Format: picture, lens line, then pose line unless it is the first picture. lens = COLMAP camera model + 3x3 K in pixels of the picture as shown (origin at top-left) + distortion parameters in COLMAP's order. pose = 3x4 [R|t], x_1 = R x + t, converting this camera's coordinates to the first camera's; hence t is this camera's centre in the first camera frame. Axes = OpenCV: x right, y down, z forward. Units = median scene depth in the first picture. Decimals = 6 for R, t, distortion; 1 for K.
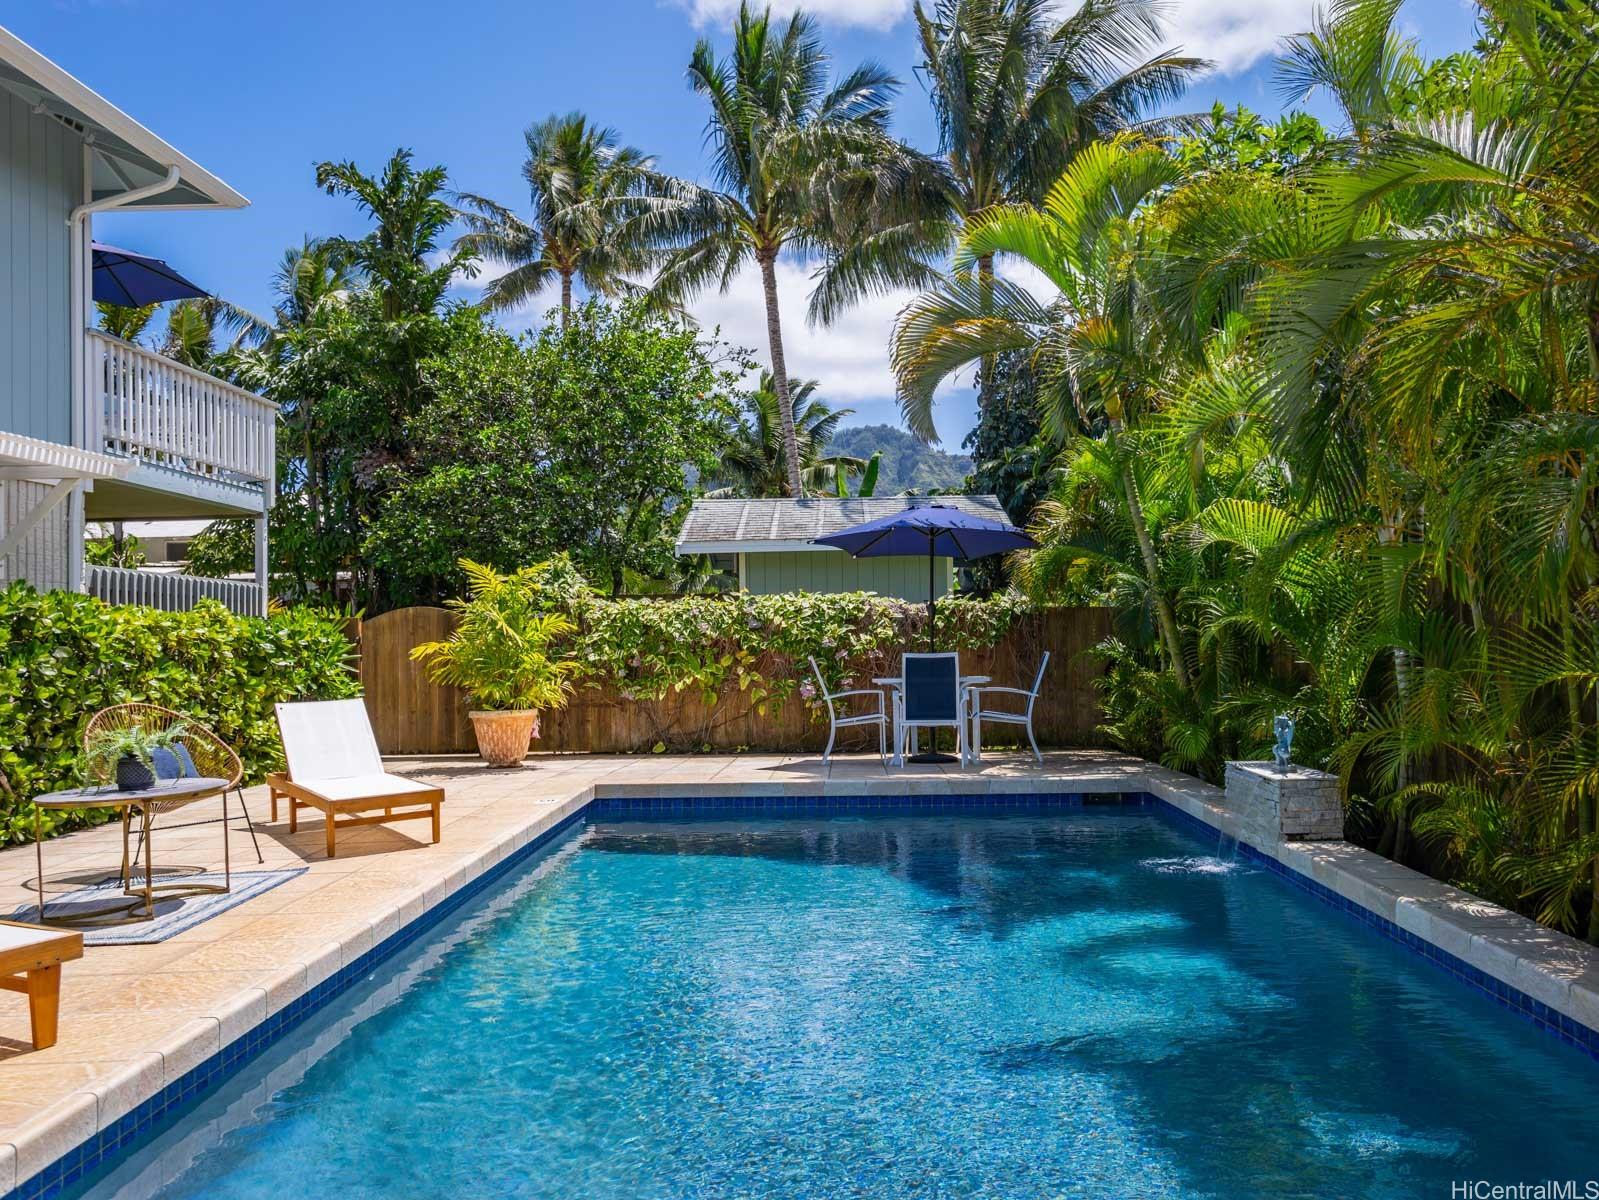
lens RADIAL K [[1289.4, 0, 799.5], [0, 1289.4, 600.0], [0, 0, 1]] dist [0.002990, -0.003754]
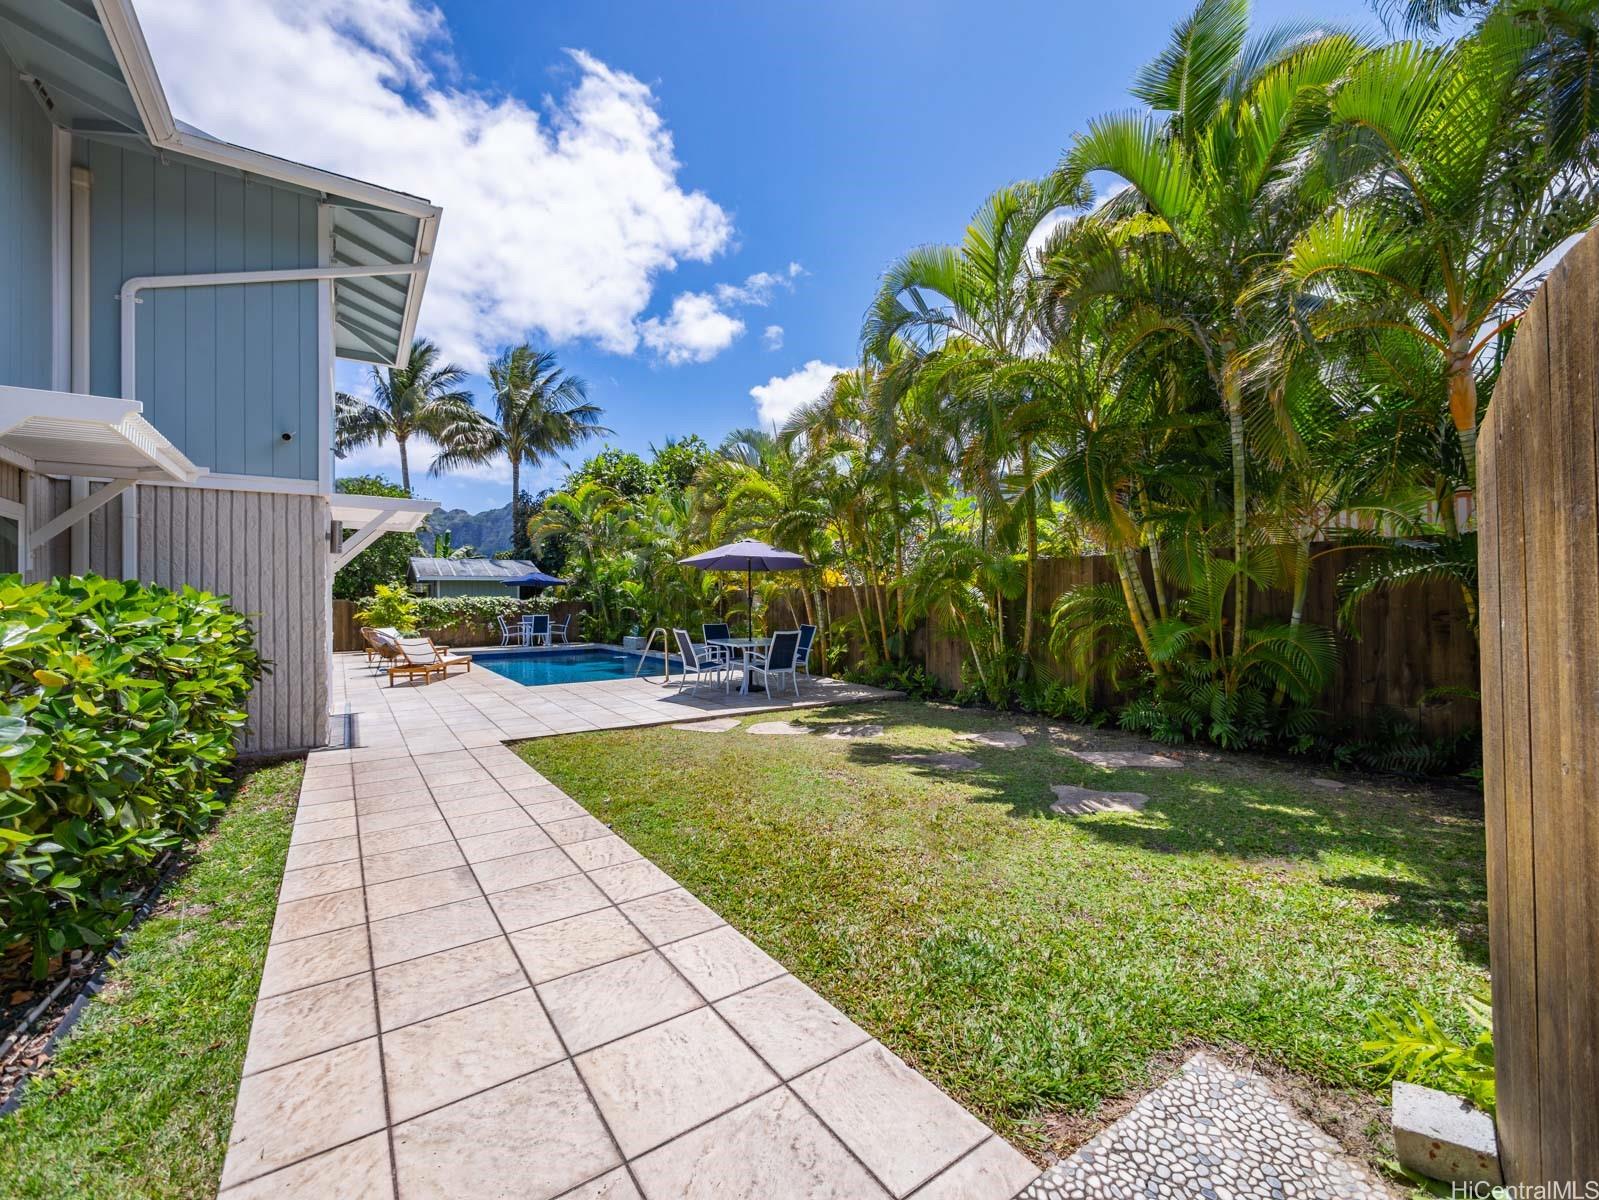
lens RADIAL K [[658.1, 0, 799.5], [0, 658.1, 600.0], [0, 0, 1]] dist [-0.000103, -0.000020]
pose [[0.802570, 0.008262, 0.596501, -0.352480], [-0.018612, 0.999764, 0.011193, -0.030040], [-0.596268, -0.020085, 0.802534, -0.787249]]
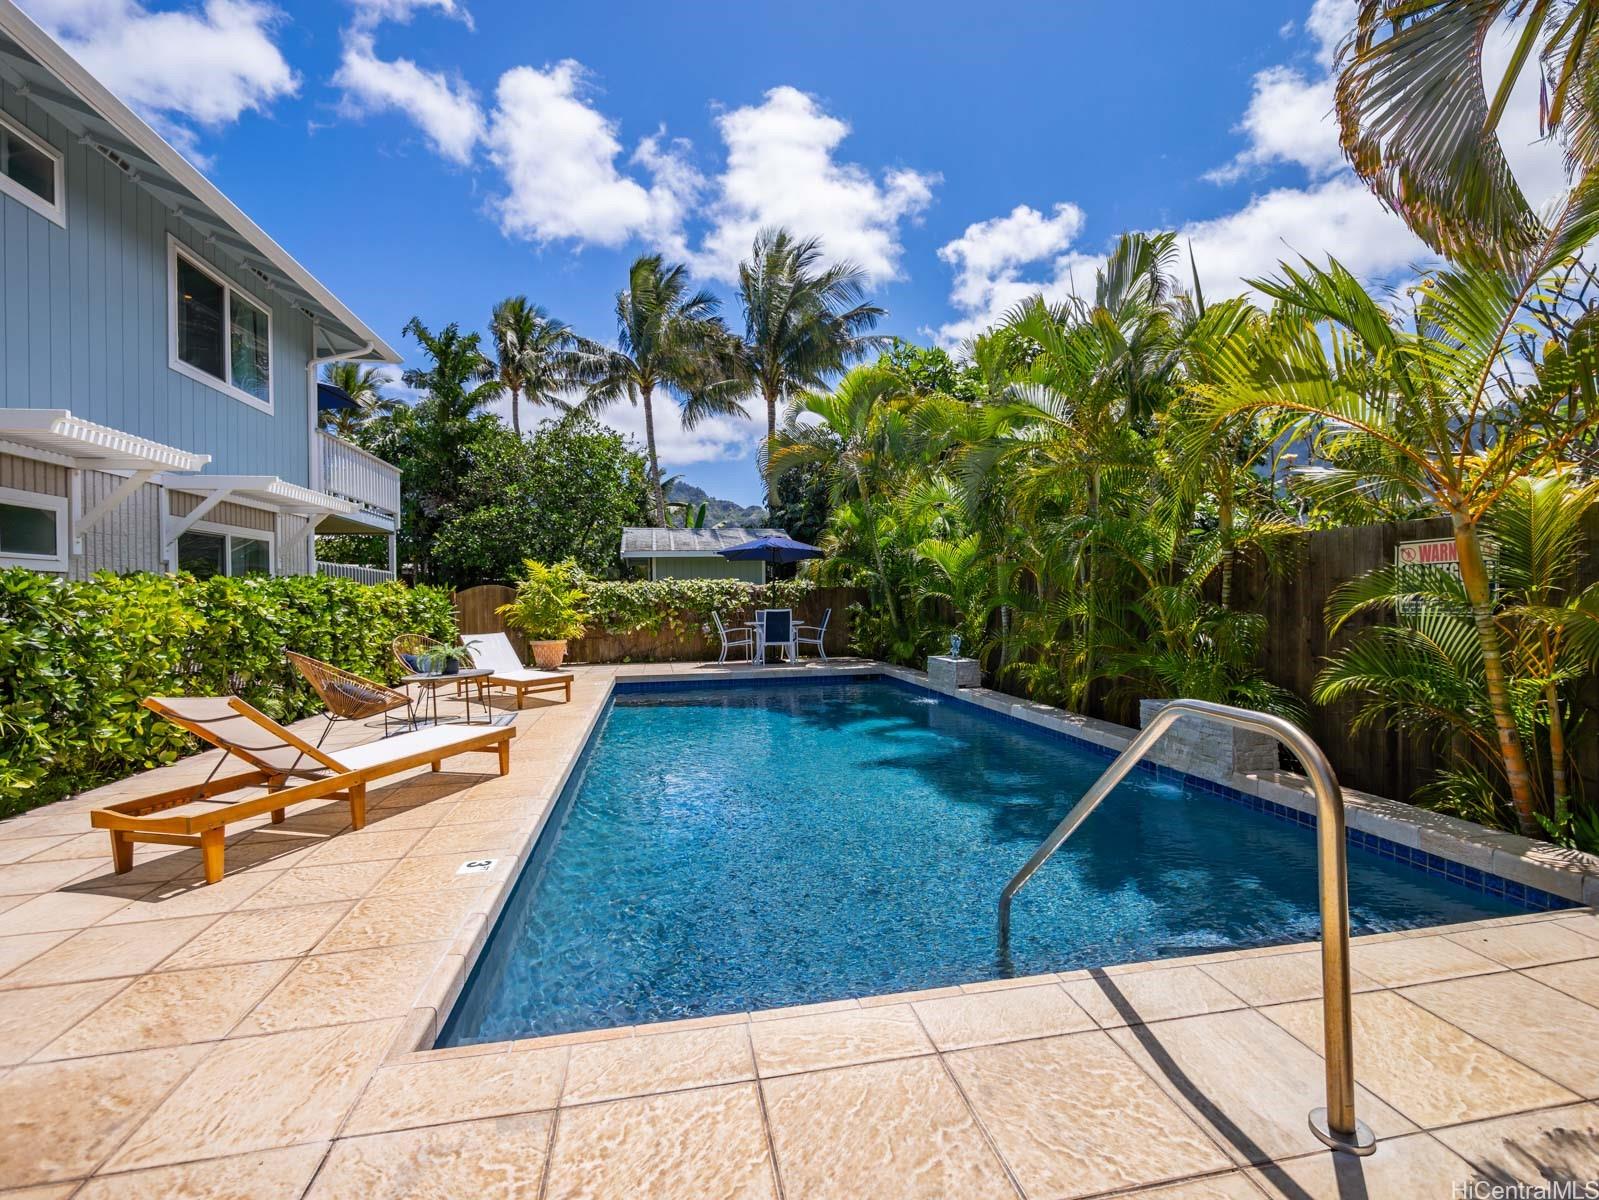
lens RADIAL K [[729.0, 0, 799.5], [0, 729.0, 600.0], [0, 0, 1]] dist [-0.017697, -0.000101]
pose [[0.974949, 0.001340, 0.222425, -0.099344], [-0.006843, 0.999689, 0.023969, -0.001294], [-0.222323, -0.024891, 0.974655, -0.107714]]
